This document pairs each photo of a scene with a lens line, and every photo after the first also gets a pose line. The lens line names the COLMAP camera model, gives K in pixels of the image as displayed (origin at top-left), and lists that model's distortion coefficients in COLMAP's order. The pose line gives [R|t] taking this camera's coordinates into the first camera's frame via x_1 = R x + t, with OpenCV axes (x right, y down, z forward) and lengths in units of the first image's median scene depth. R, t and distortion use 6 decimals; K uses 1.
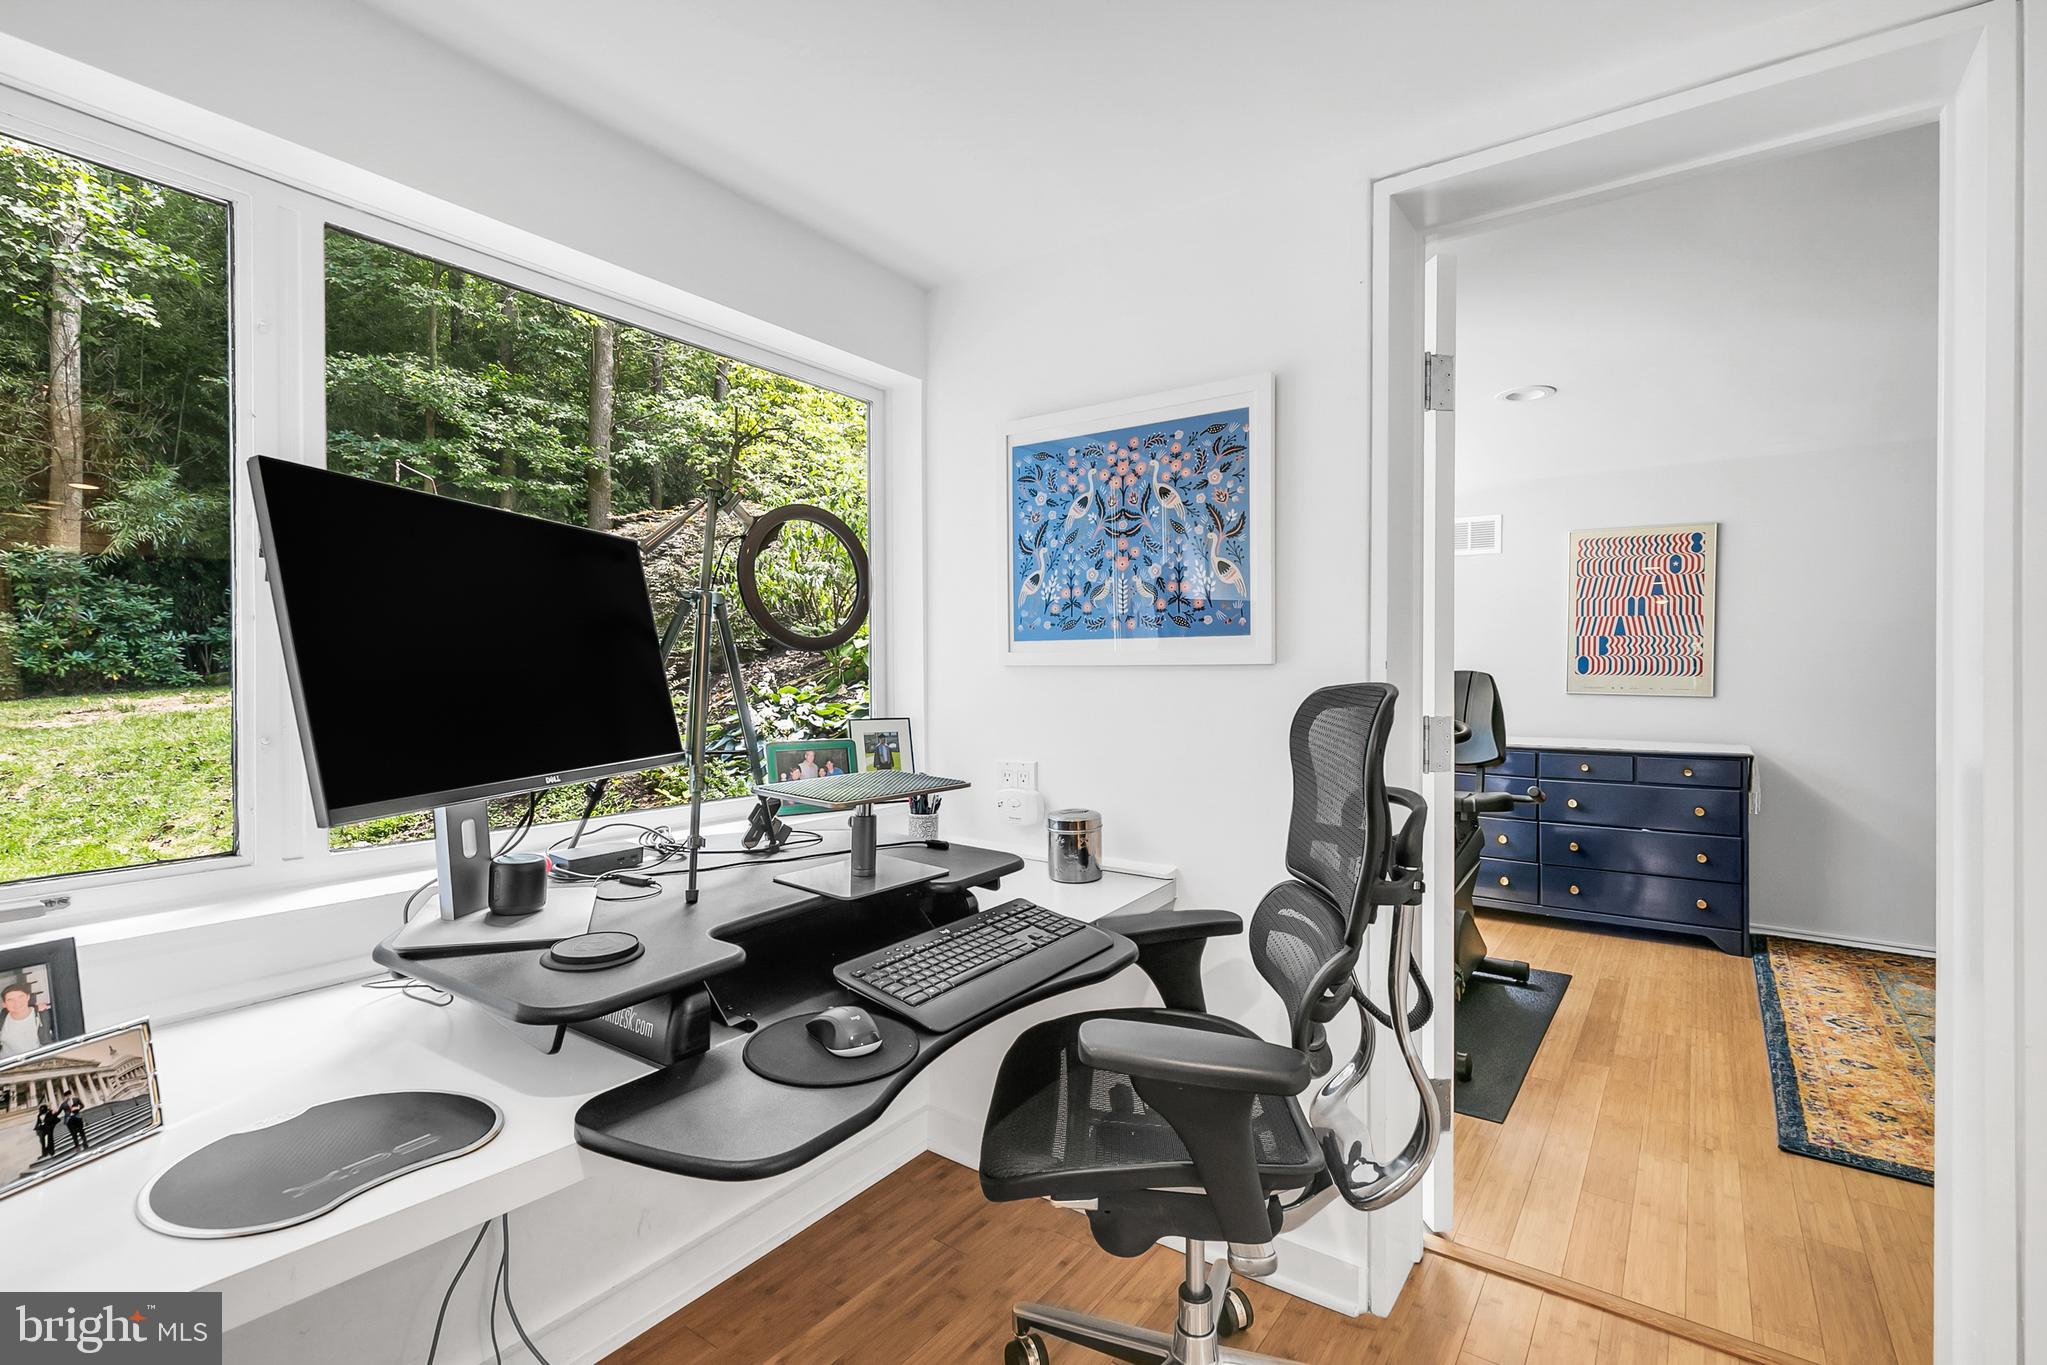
lens RADIAL K [[944.1, 0, 1023.3], [0, 944.1, 672.8], [0, 0, 1]] dist [0.000327, 0.000056]
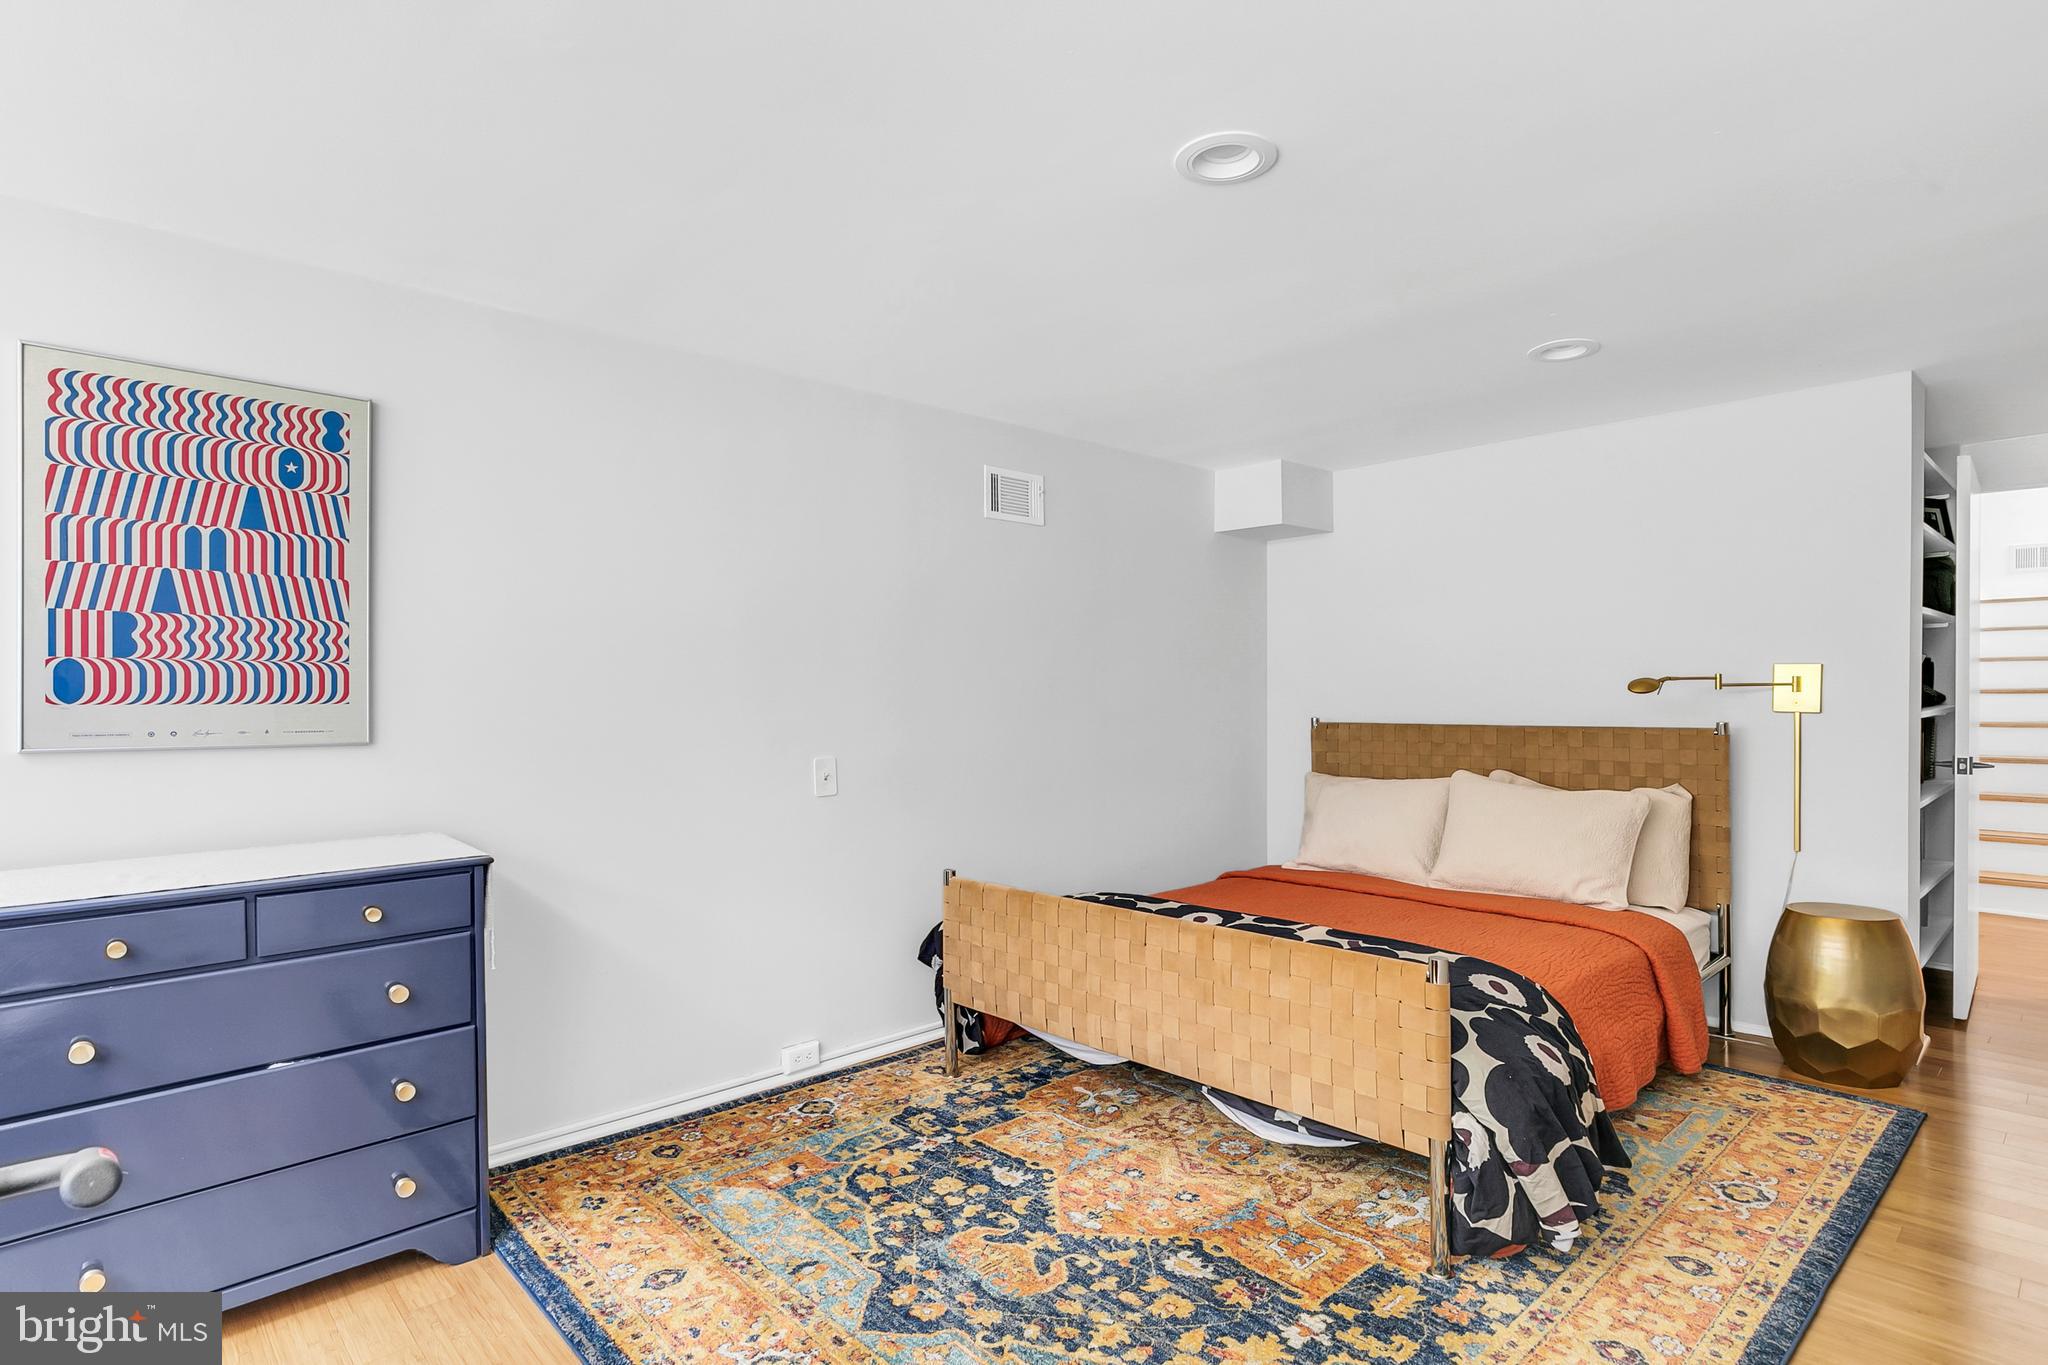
lens RADIAL K [[1063.9, 0, 1023.5], [0, 1063.9, 681.1], [0, 0, 1]] dist [0.000696, 0.000023]
pose [[0.198006, -0.003980, 0.980193, 0.238367], [0.015078, 0.999886, 0.001014, -0.002559], [-0.980085, 0.014579, 0.198043, 0.537513]]
